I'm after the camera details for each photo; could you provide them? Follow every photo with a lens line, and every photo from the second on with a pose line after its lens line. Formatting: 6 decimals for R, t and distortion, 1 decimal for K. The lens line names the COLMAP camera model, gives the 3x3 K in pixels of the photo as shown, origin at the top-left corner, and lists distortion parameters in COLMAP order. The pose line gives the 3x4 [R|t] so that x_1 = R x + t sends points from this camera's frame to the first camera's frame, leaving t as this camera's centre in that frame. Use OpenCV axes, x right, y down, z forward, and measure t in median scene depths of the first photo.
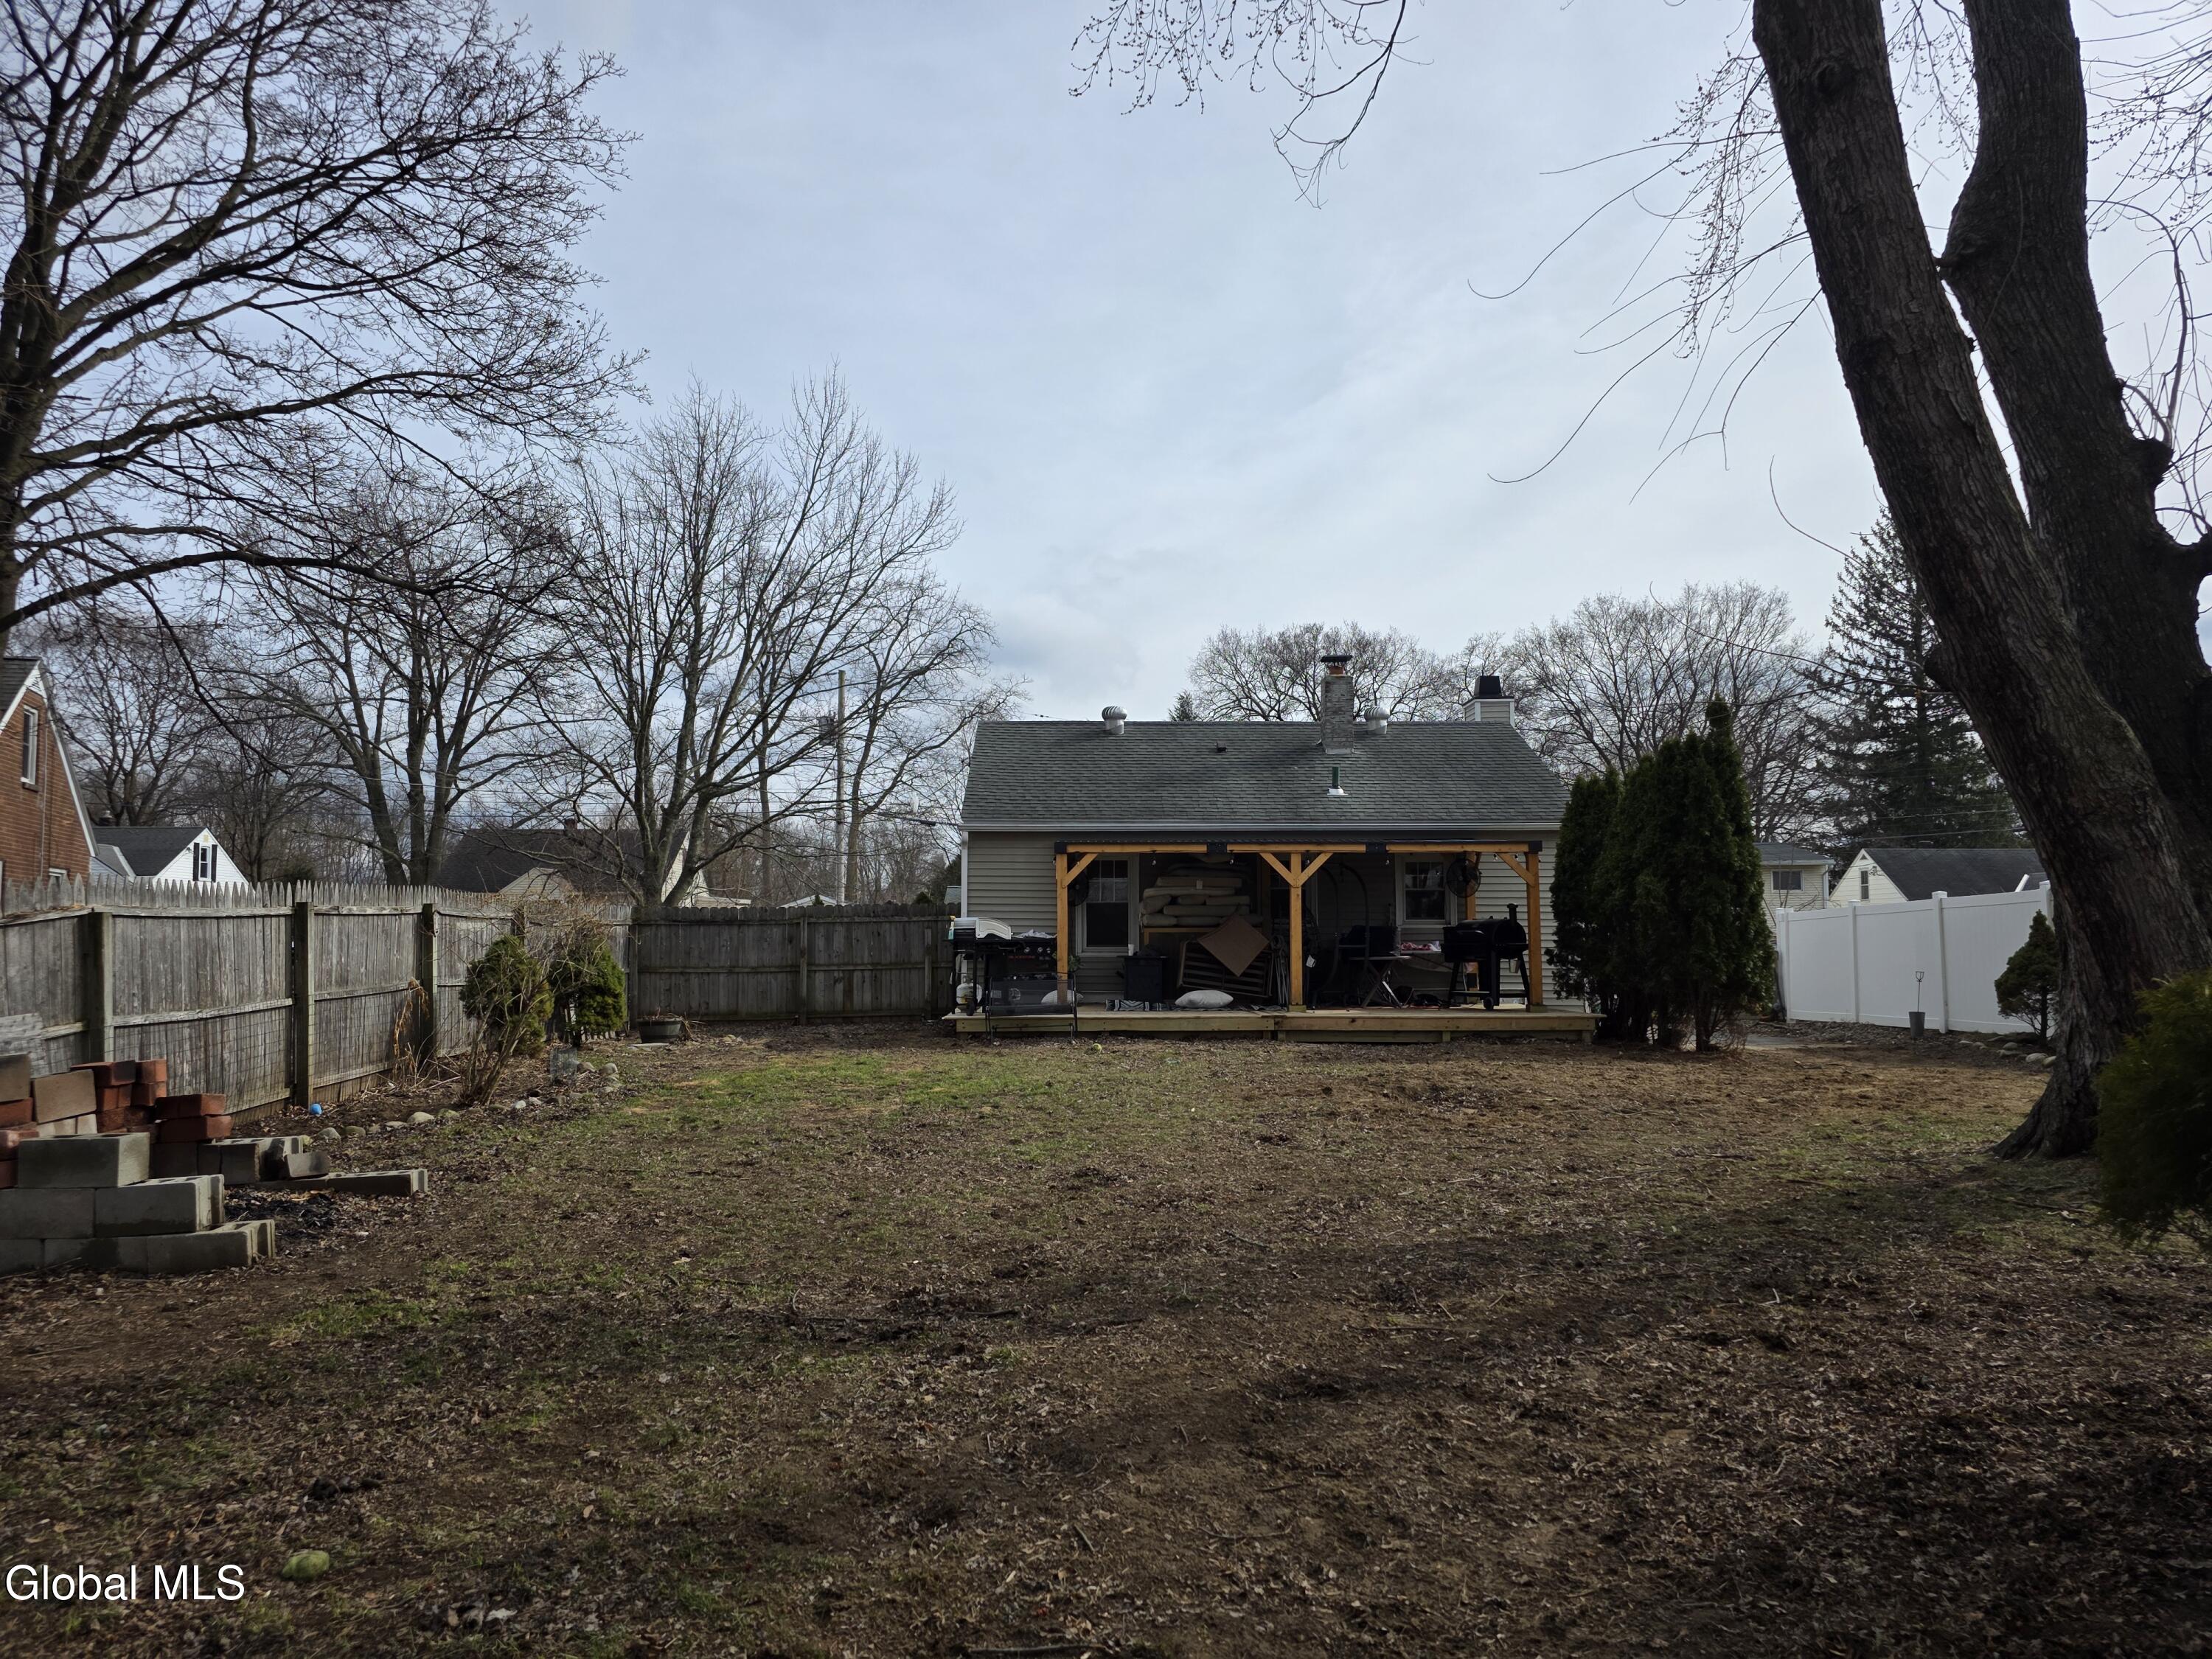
lens RADIAL K [[1489.2, 0, 1104.1], [0, 1489.2, 838.1], [0, 0, 1]] dist [0.065519, -0.061047]
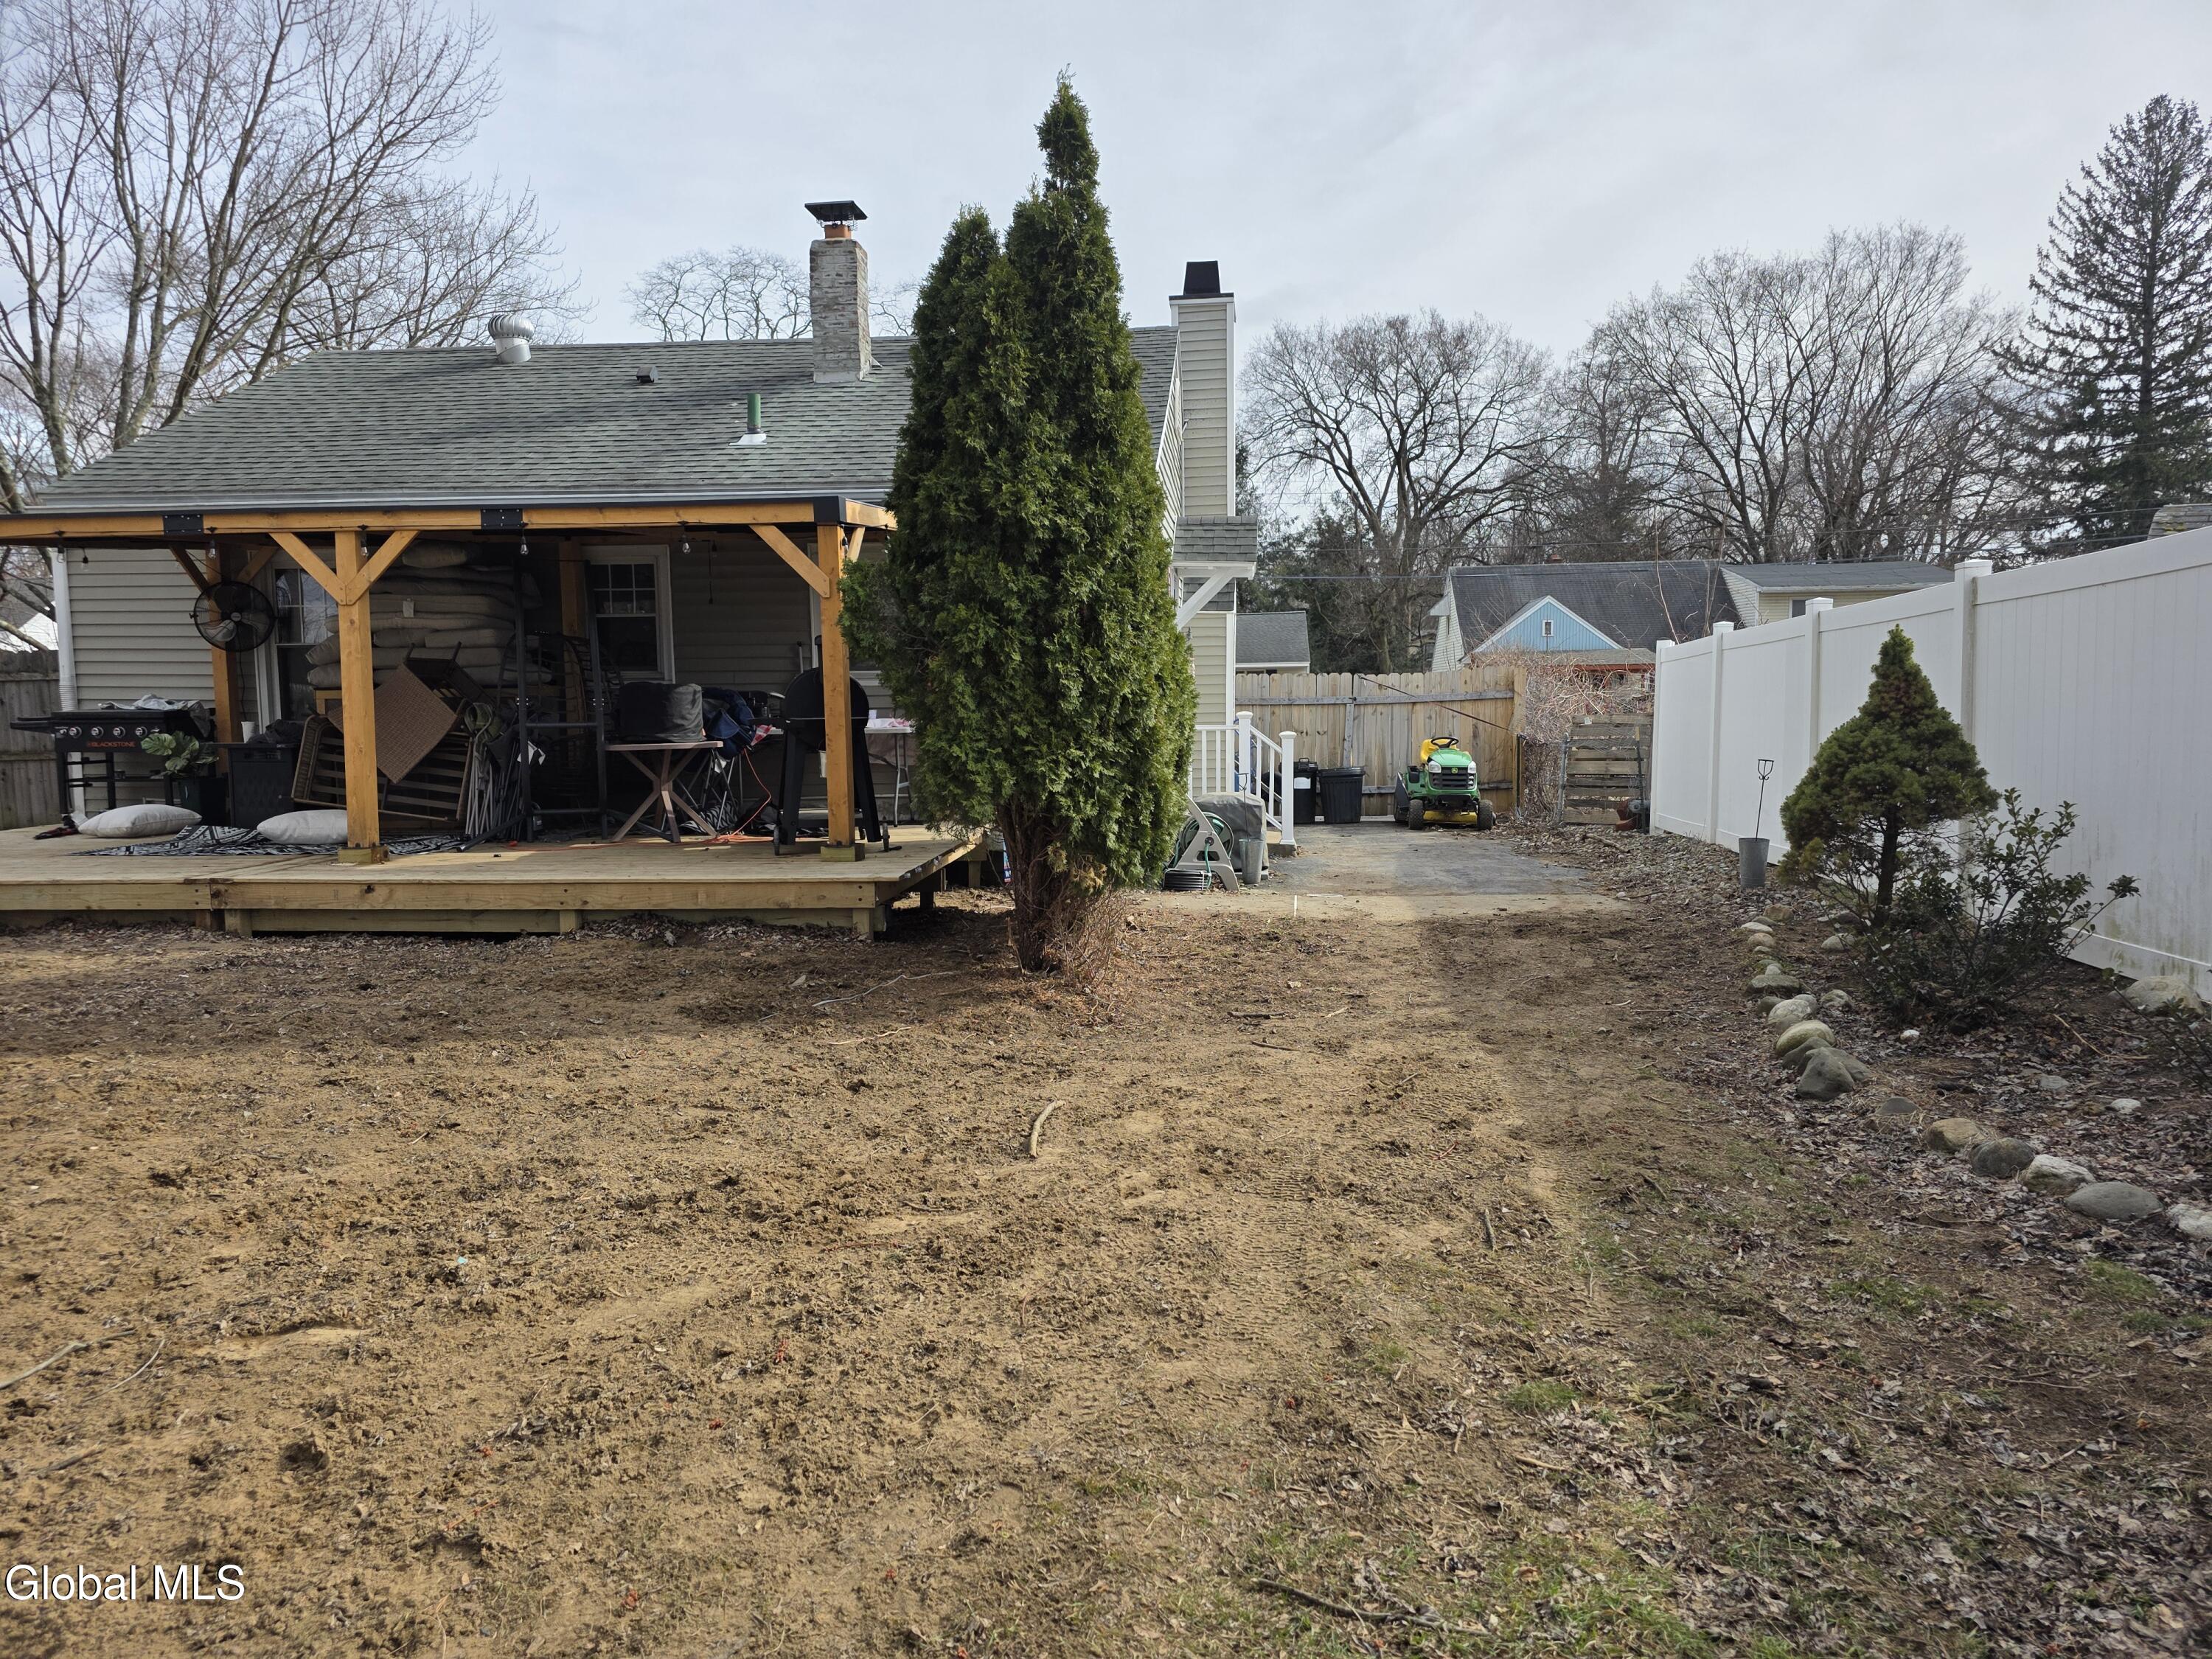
lens RADIAL K [[1489.2, 0, 1113.0], [0, 1489.2, 815.1], [0, 0, 1]] dist [0.065519, -0.061047]
pose [[0.993019, 0.001197, -0.117951, 0.097809], [0.016507, 0.988698, 0.149009, 0.007242], [0.116797, -0.149915, 0.981776, 0.123476]]
